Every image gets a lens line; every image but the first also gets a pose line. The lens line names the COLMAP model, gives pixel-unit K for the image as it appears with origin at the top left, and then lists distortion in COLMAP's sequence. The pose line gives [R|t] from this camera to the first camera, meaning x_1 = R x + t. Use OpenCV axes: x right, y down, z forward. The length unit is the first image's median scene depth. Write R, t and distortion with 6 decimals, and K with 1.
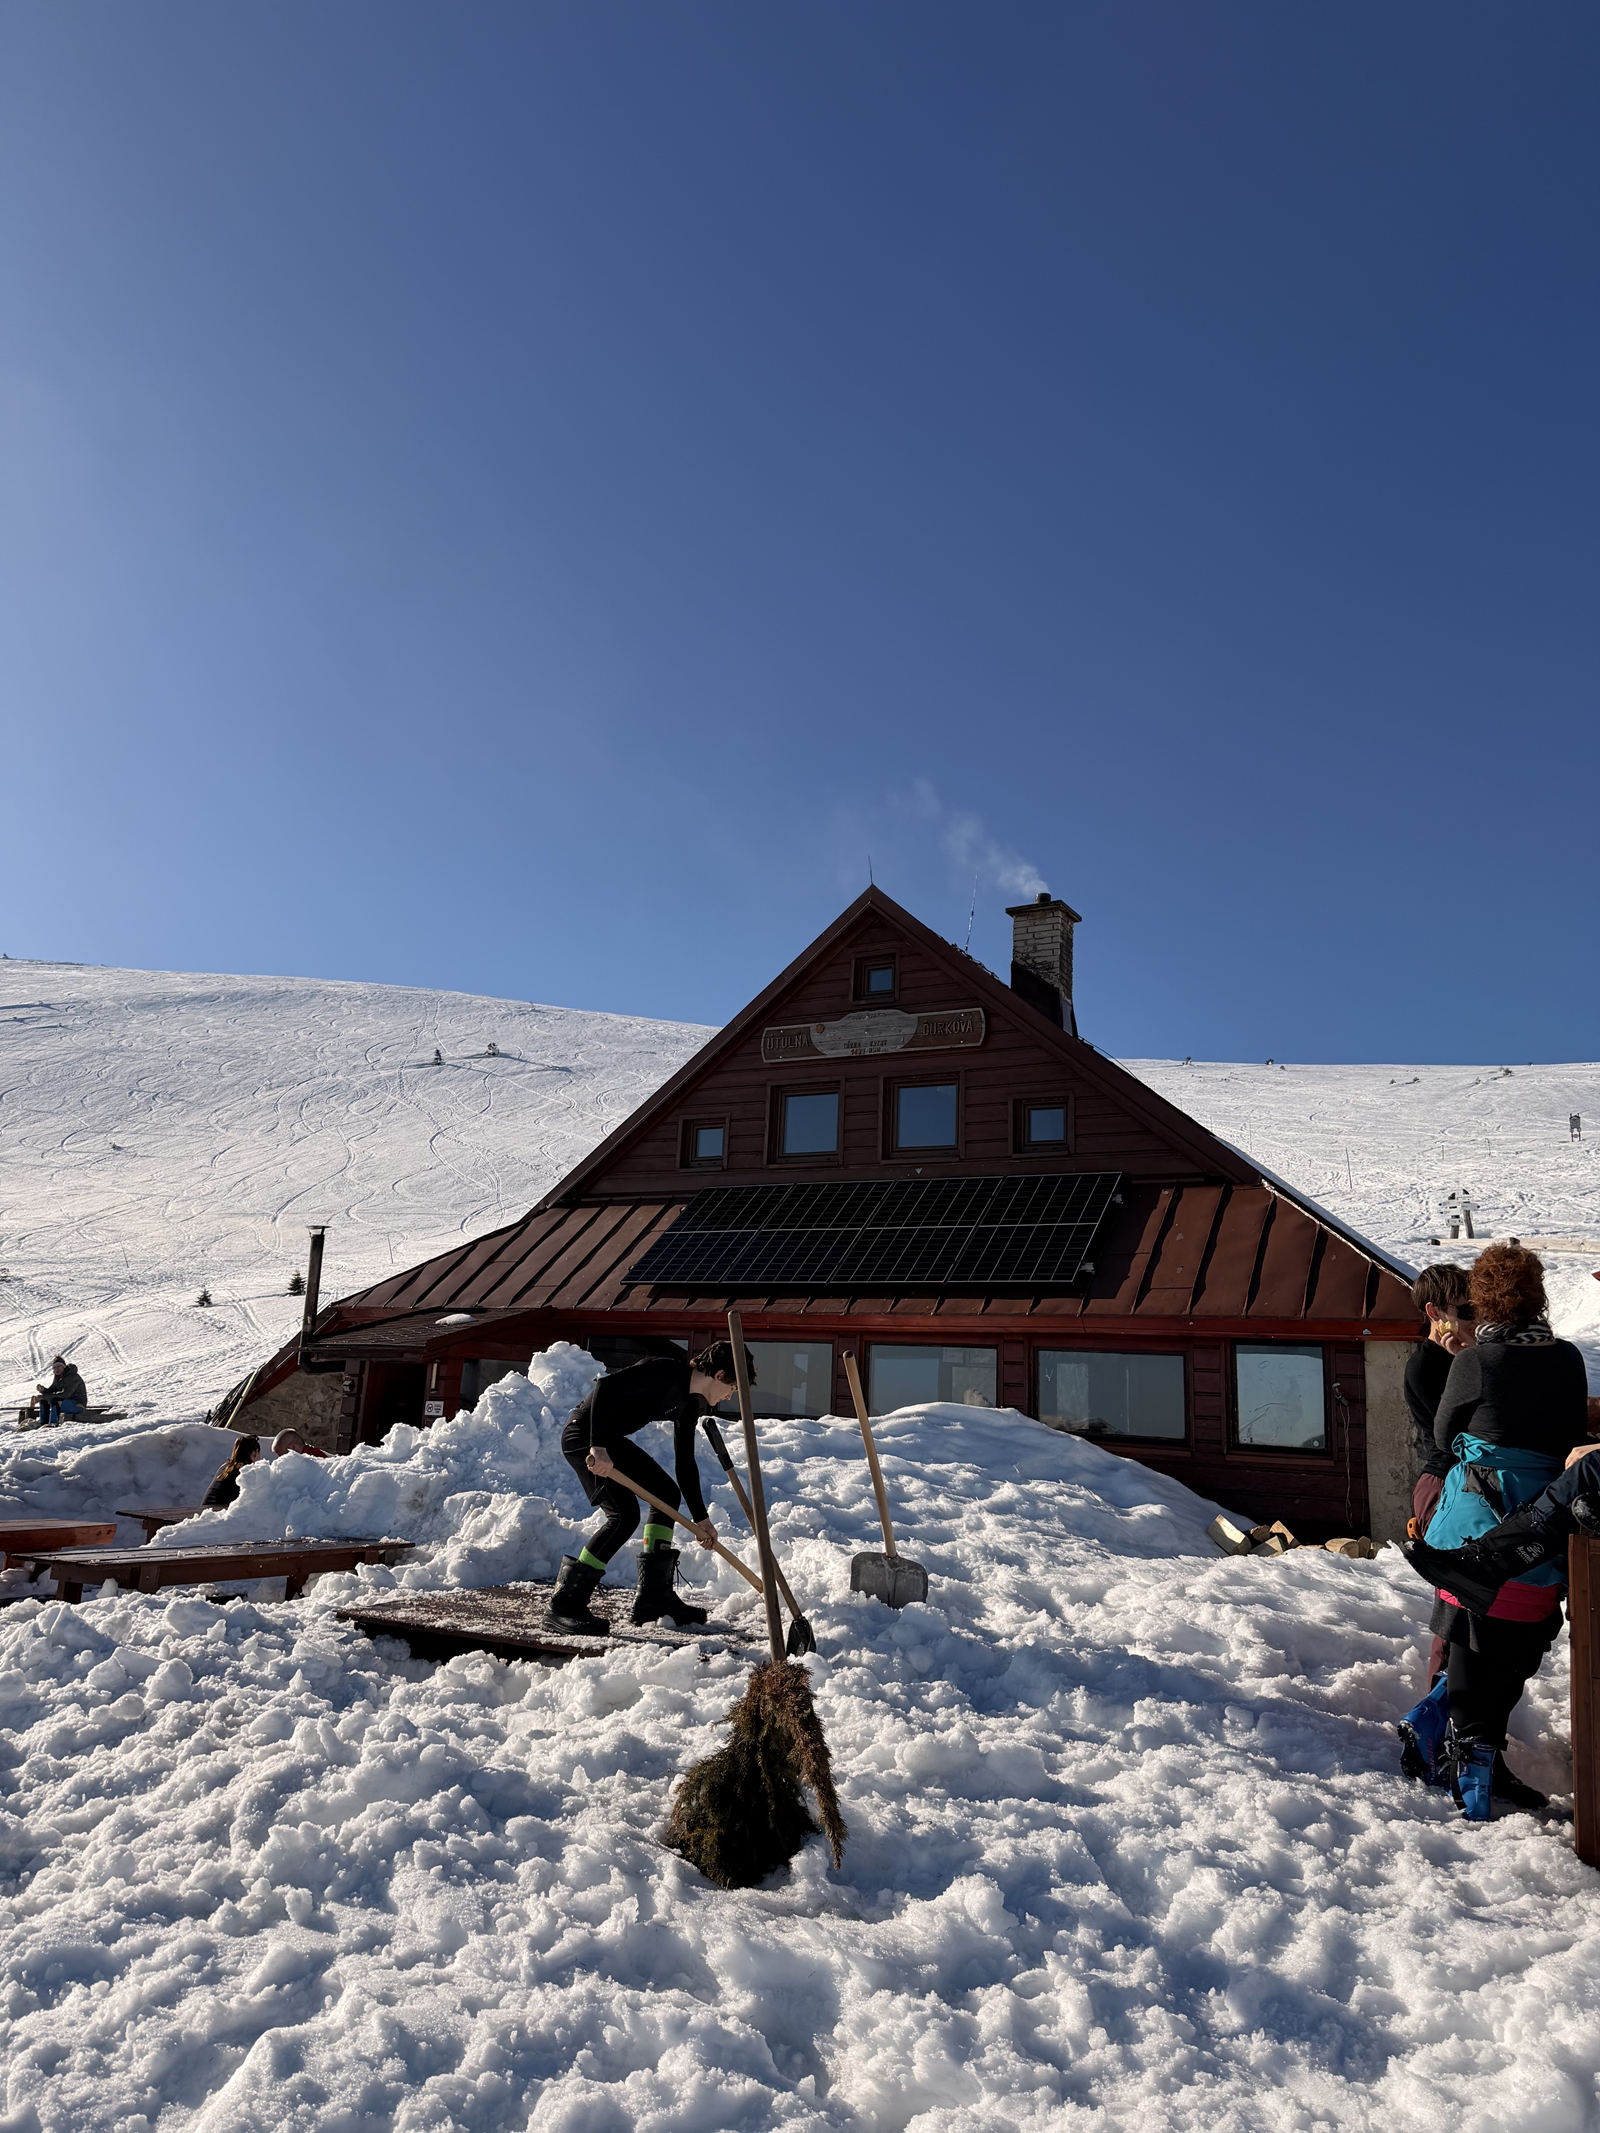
lens RADIAL K [[1509.2, 0, 819.7], [0, 1509.2, 1071.8], [0, 0, 1]] dist [0.015882, -0.024616]
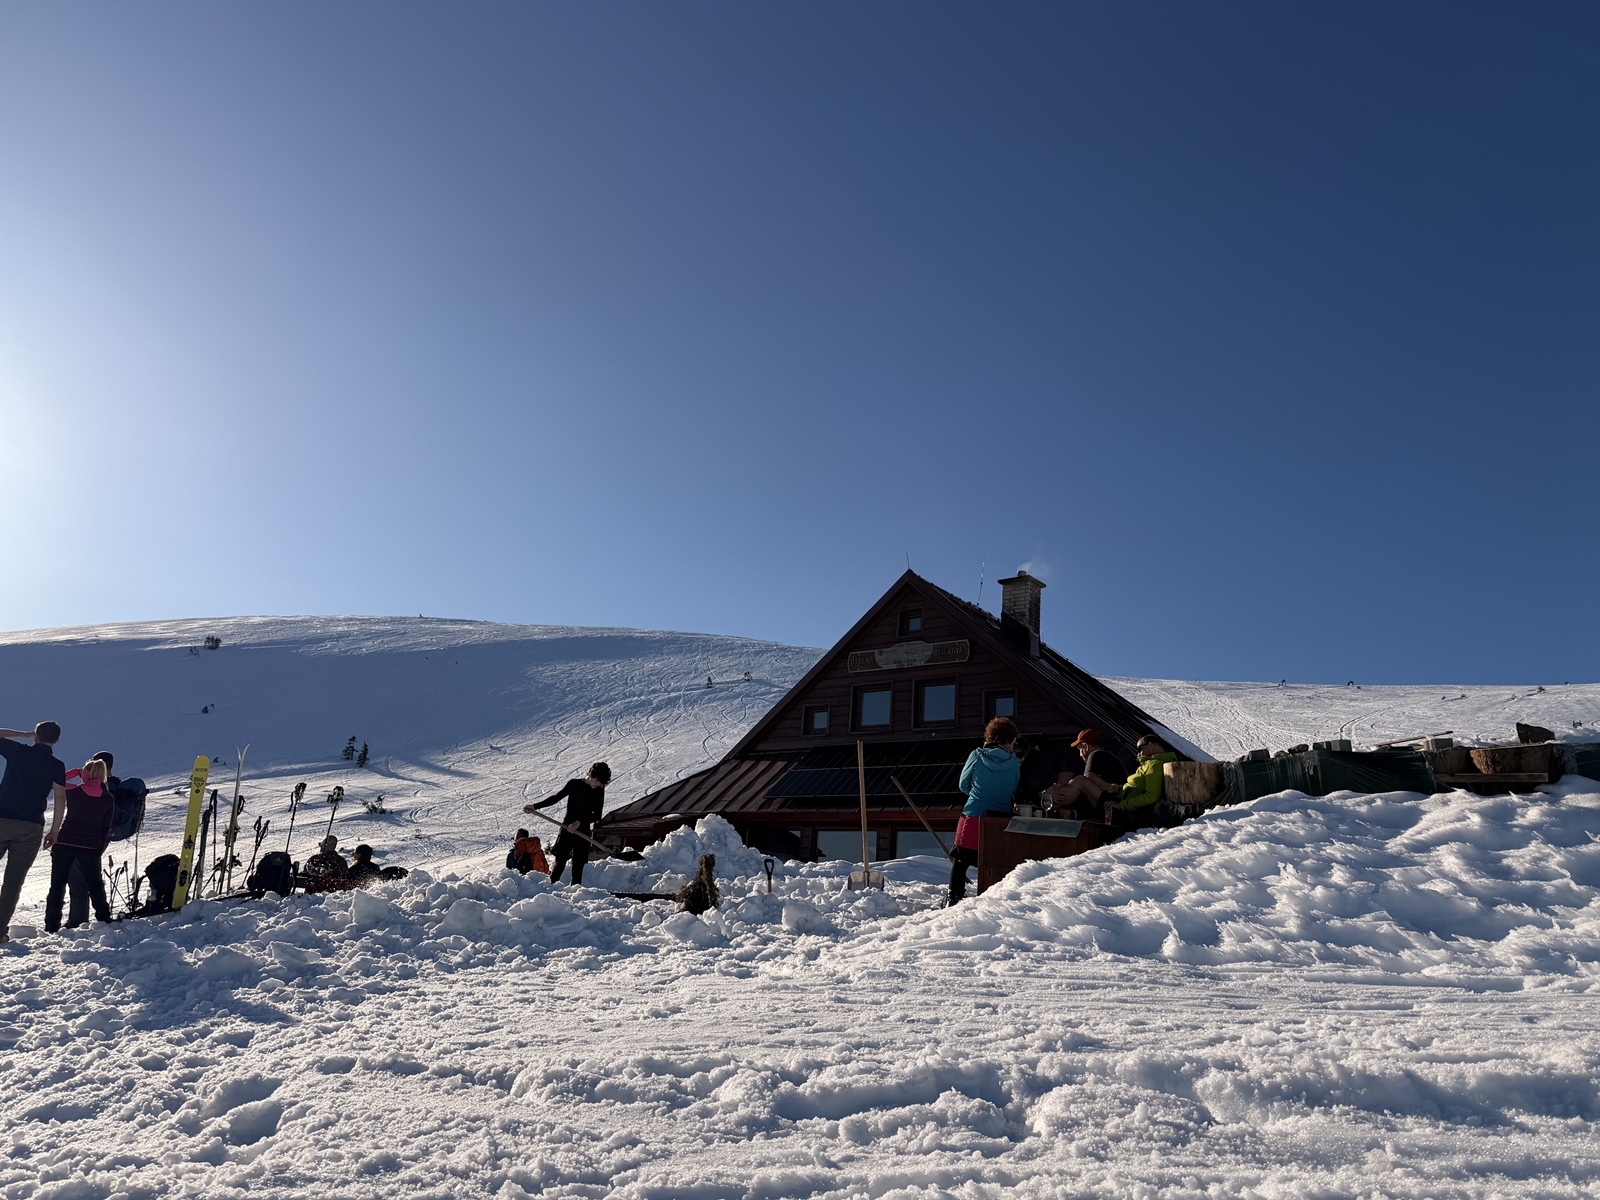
lens RADIAL K [[1132.0, 0, 791.6], [0, 1132.0, 596.6], [0, 0, 1]] dist [0.015882, -0.024616]
pose [[0.984014, -0.018160, -0.177164, 0.125340], [0.002967, 0.996321, -0.085643, 0.017277], [0.178068, 0.083748, 0.980448, -0.279943]]
